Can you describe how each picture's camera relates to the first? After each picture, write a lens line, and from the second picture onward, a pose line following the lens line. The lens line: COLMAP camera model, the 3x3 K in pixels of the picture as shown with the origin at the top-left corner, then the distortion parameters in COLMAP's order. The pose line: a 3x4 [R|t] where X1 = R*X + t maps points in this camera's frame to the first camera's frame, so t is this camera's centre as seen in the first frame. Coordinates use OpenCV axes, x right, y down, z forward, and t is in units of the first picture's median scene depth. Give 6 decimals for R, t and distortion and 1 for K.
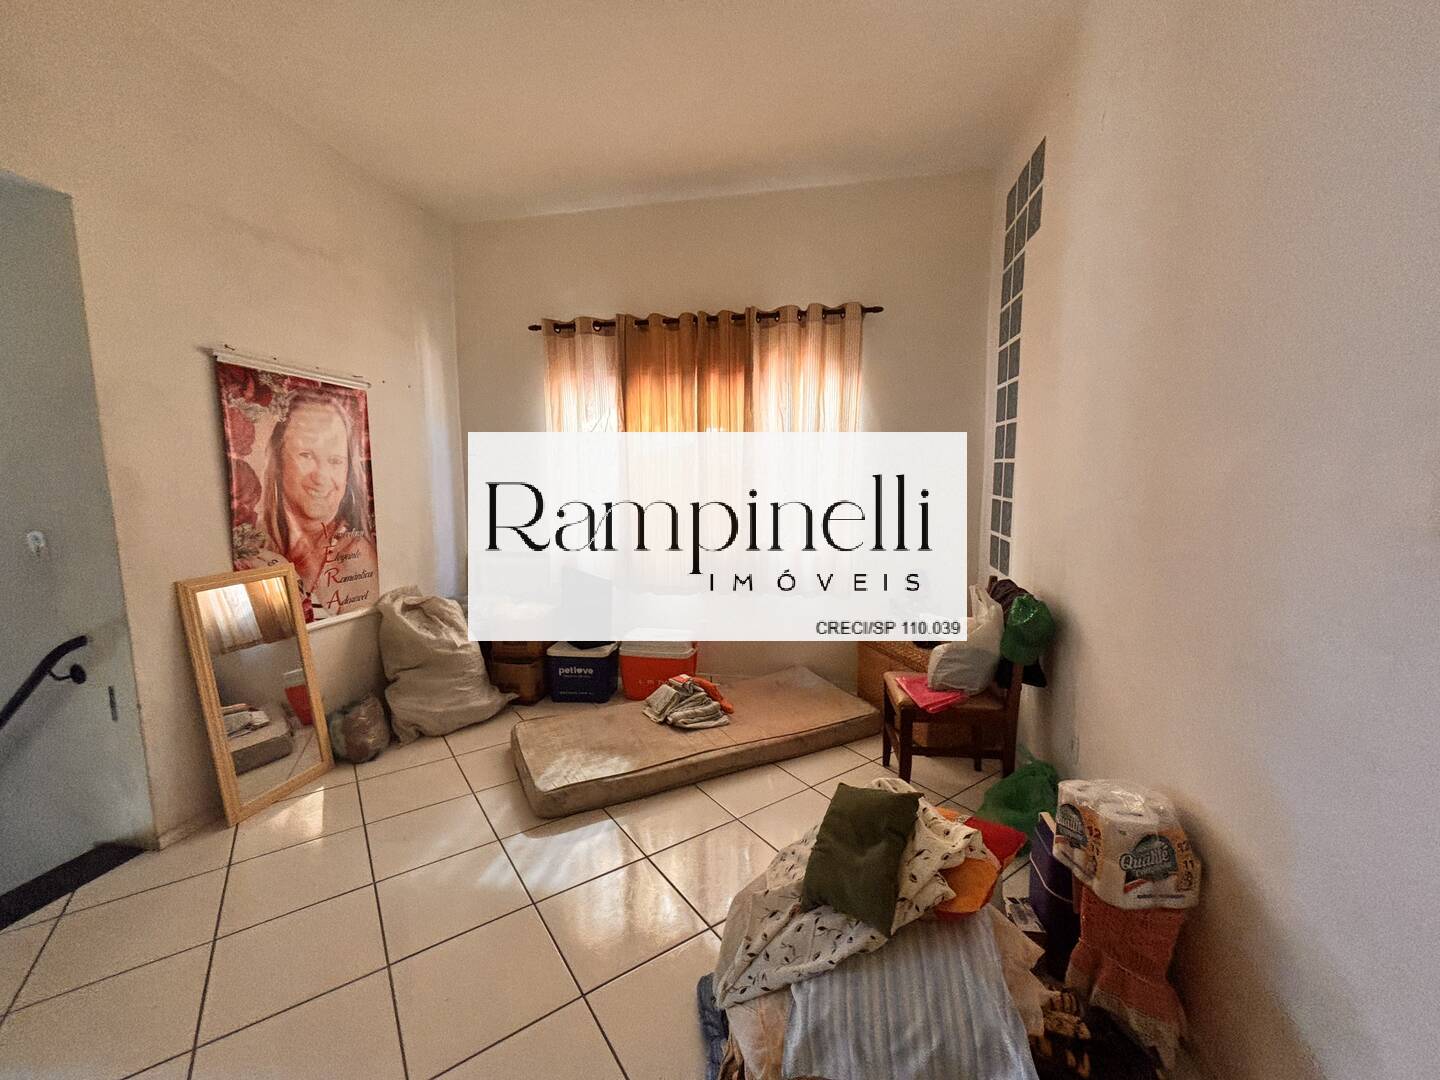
lens RADIAL K [[580.6, 0, 715.9], [0, 580.6, 537.8], [0, 0, 1]] dist [-0.000017, -0.000506]
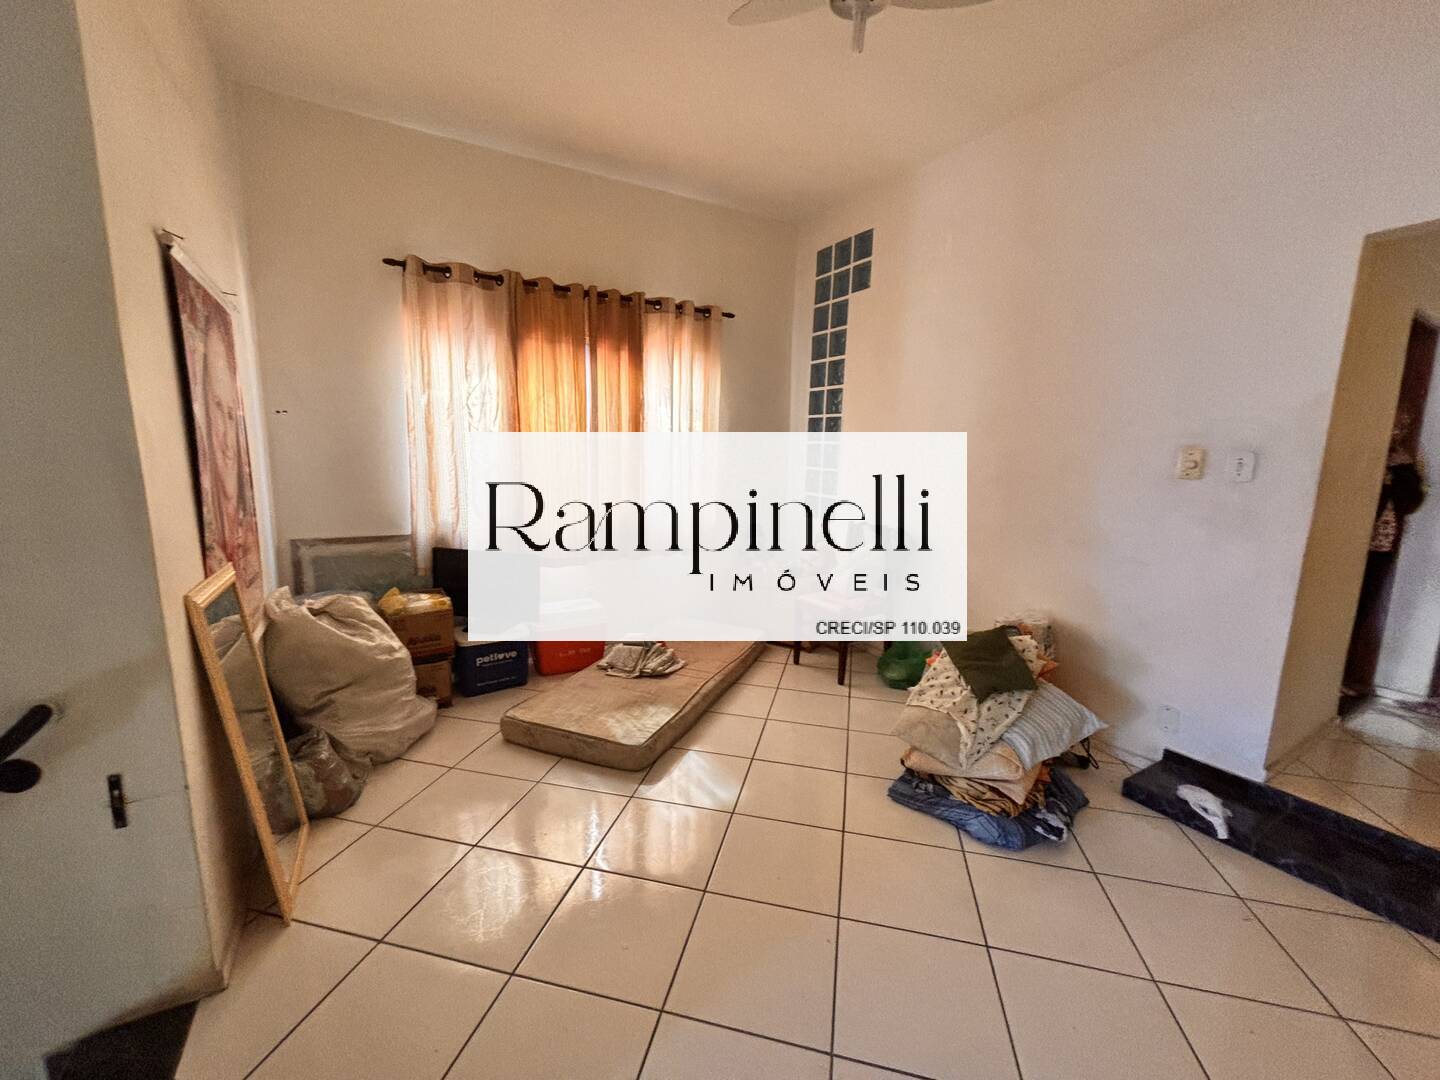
lens RADIAL K [[580.6, 0, 712.4], [0, 580.6, 541.0], [0, 0, 1]] dist [-0.000017, -0.000506]
pose [[0.756889, -0.081200, 0.648480, -0.591495], [0.050291, 0.996546, 0.066086, 0.001645], [-0.651606, -0.017407, 0.758358, 0.080992]]
